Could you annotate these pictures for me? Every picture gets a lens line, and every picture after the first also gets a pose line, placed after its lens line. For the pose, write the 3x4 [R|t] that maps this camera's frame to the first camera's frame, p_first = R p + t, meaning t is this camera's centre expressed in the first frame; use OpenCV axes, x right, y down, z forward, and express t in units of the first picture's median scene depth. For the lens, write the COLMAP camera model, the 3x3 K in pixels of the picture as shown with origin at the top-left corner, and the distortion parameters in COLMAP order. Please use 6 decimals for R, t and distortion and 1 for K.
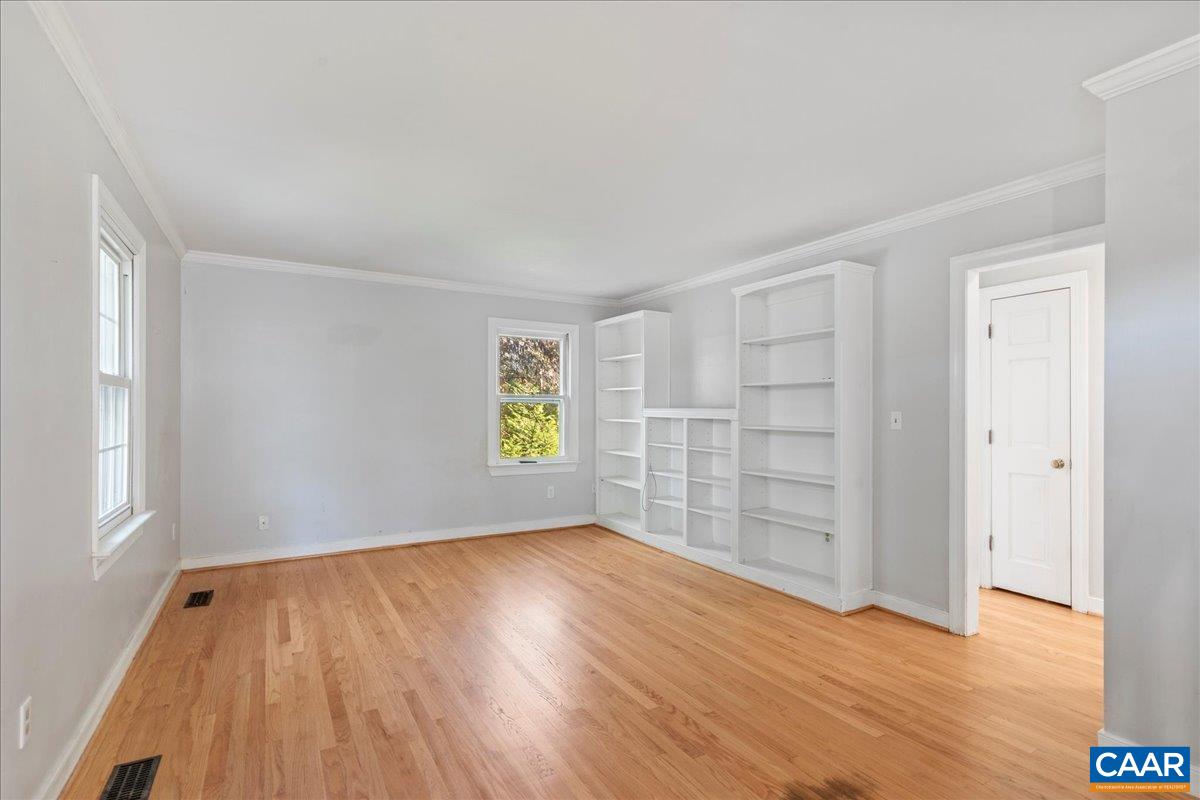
lens RADIAL K [[582.1, 0, 595.9], [0, 582.1, 421.9], [0, 0, 1]] dist [-0.000077, 0.000257]
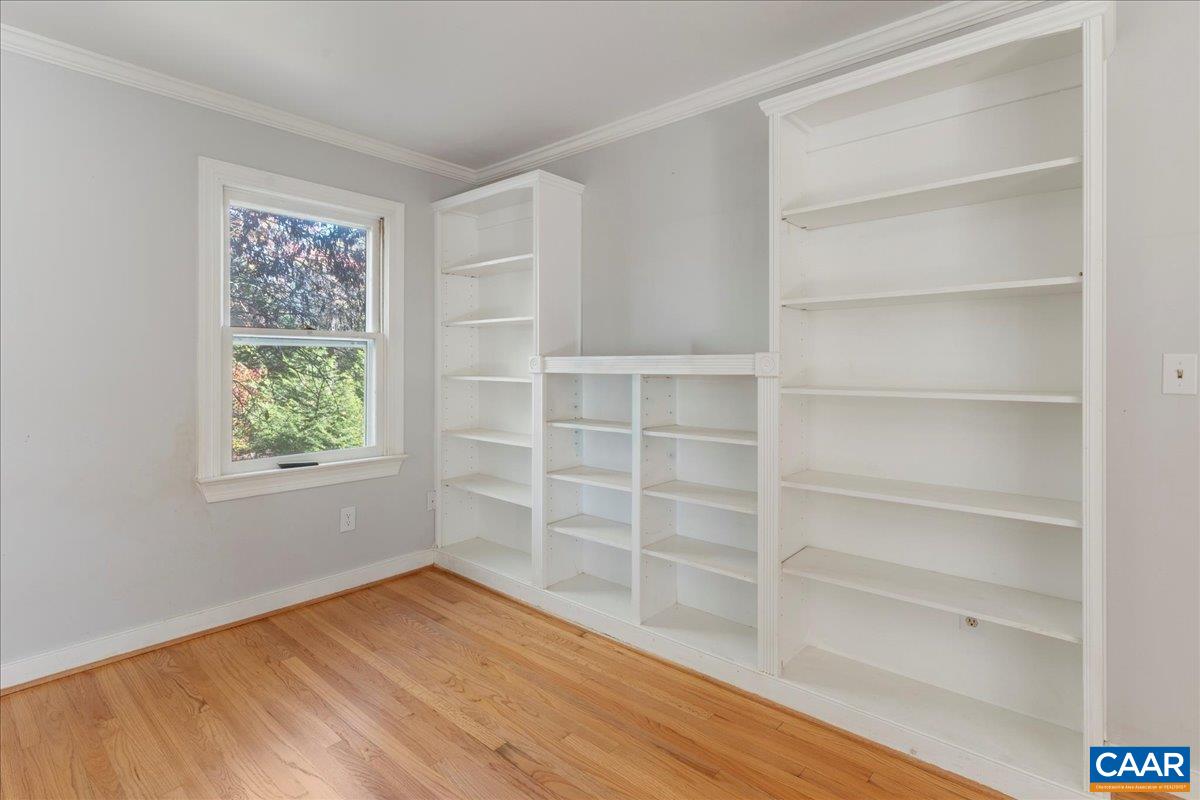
lens RADIAL K [[586.1, 0, 608.5], [0, 586.1, 368.1], [0, 0, 1]] dist [0.002055, 0.000327]
pose [[0.941604, -0.001165, 0.336721, -0.037644], [0.007417, 0.999823, -0.017282, -0.002613], [-0.336641, 0.018770, 0.941446, 0.464951]]
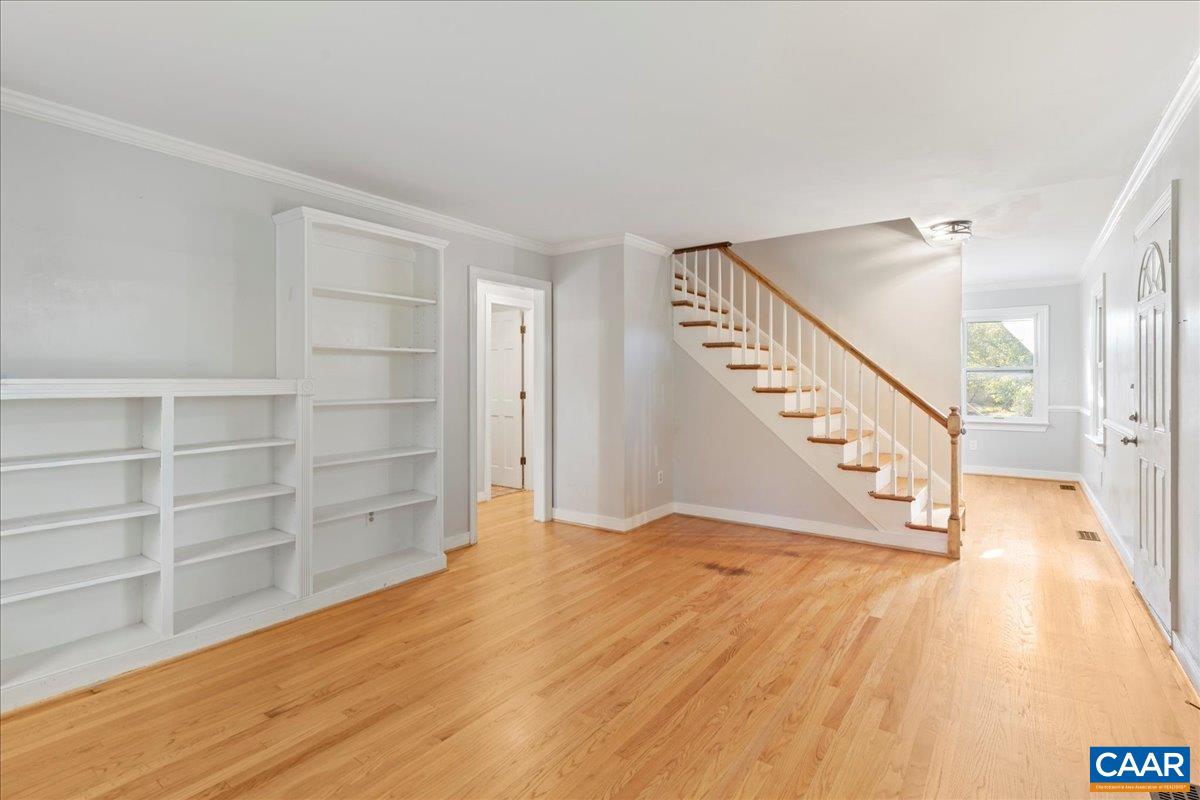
lens RADIAL K [[577.3, 0, 600.0], [0, 577.3, 400.0], [0, 0, 1]] dist [-0.001015, -0.000060]
pose [[-0.414409, -0.035535, 0.909397, -0.428820], [0.020101, 0.998636, 0.048182, -0.018891], [-0.909869, 0.038247, -0.413130, 0.760364]]
